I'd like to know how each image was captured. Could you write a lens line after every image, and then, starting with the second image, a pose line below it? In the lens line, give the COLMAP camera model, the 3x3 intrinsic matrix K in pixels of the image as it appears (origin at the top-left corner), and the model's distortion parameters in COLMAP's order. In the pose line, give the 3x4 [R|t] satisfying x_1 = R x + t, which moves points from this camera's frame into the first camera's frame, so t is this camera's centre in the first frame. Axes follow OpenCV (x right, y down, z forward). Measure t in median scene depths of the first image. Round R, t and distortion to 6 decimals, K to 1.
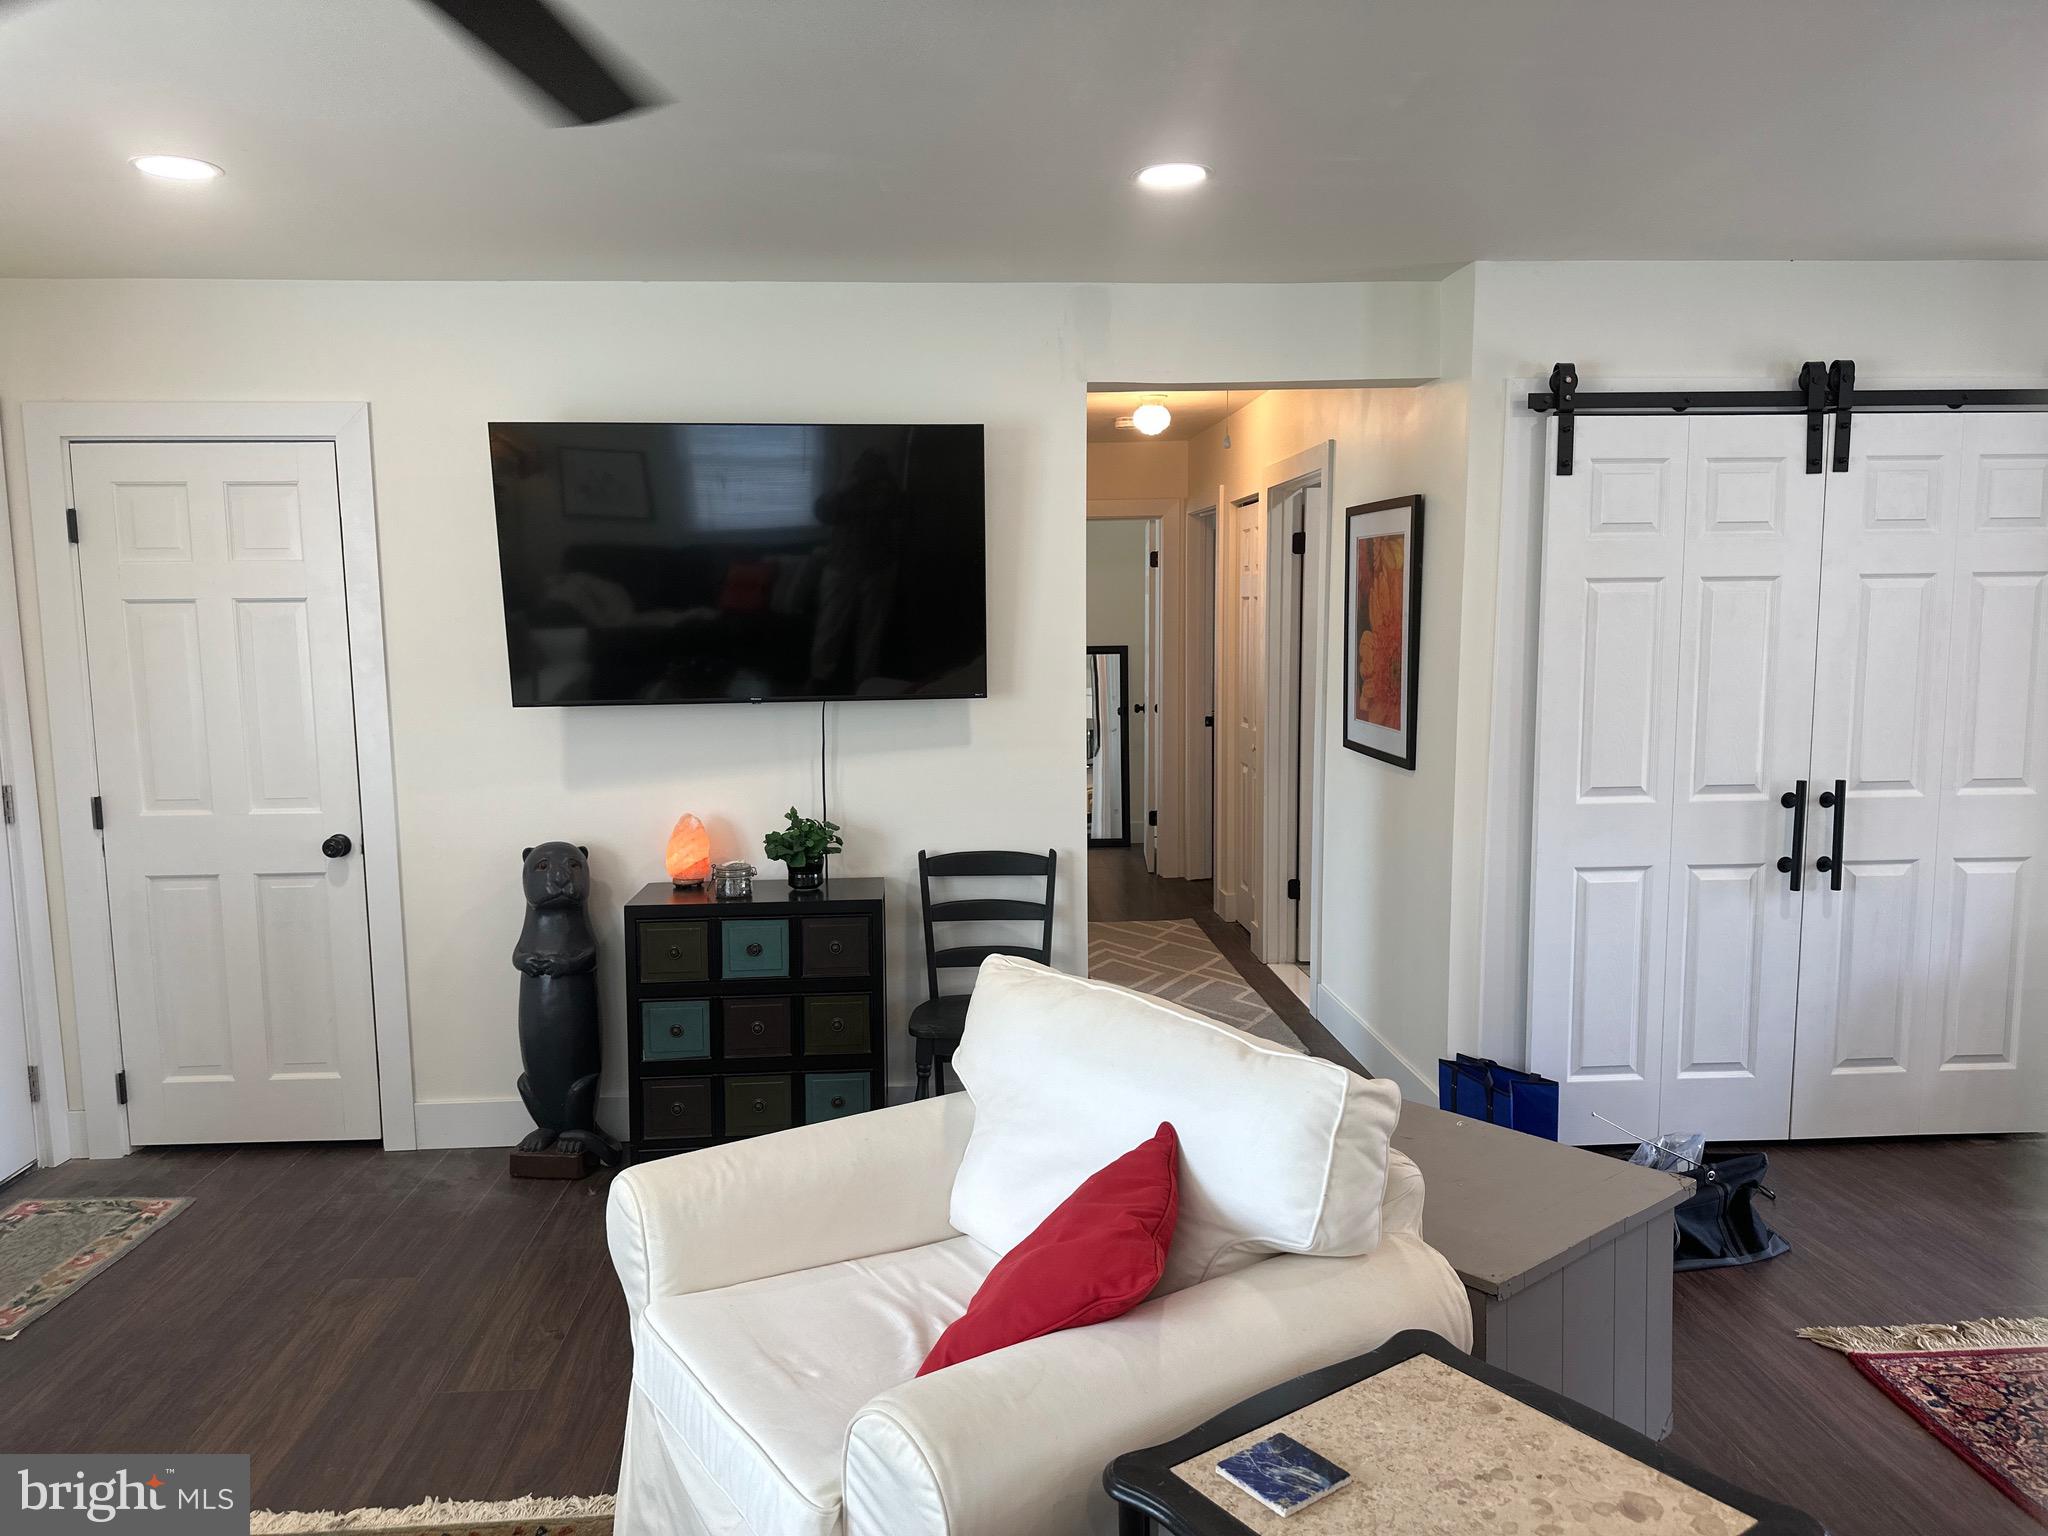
lens RADIAL K [[1437.6, 0, 1028.9], [0, 1437.6, 797.6], [0, 0, 1]] dist [0.151737, -0.188762]
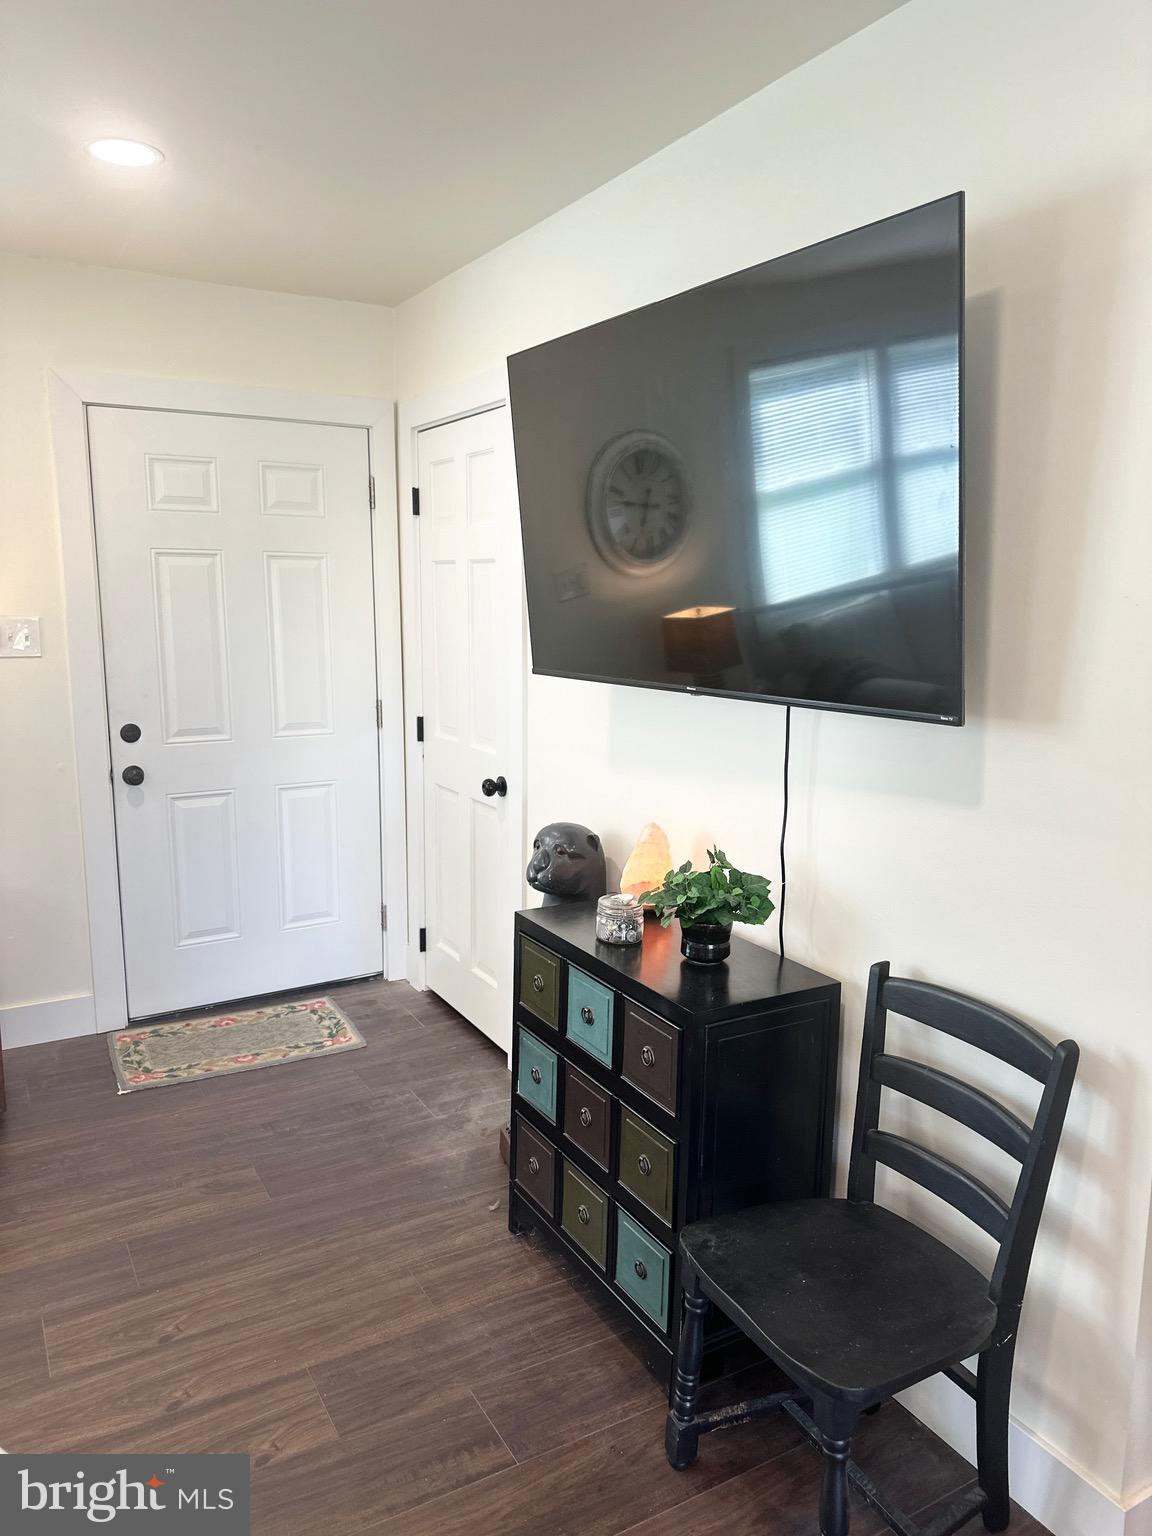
lens RADIAL K [[1078.2, 0, 705.6], [0, 1078.2, 775.9], [0, 0, 1]] dist [0.151737, -0.188762]
pose [[0.446202, 0.168759, -0.878877, 0.322812], [-0.140177, 0.983117, 0.117608, -0.095174], [0.883886, 0.070721, 0.462325, 0.781445]]
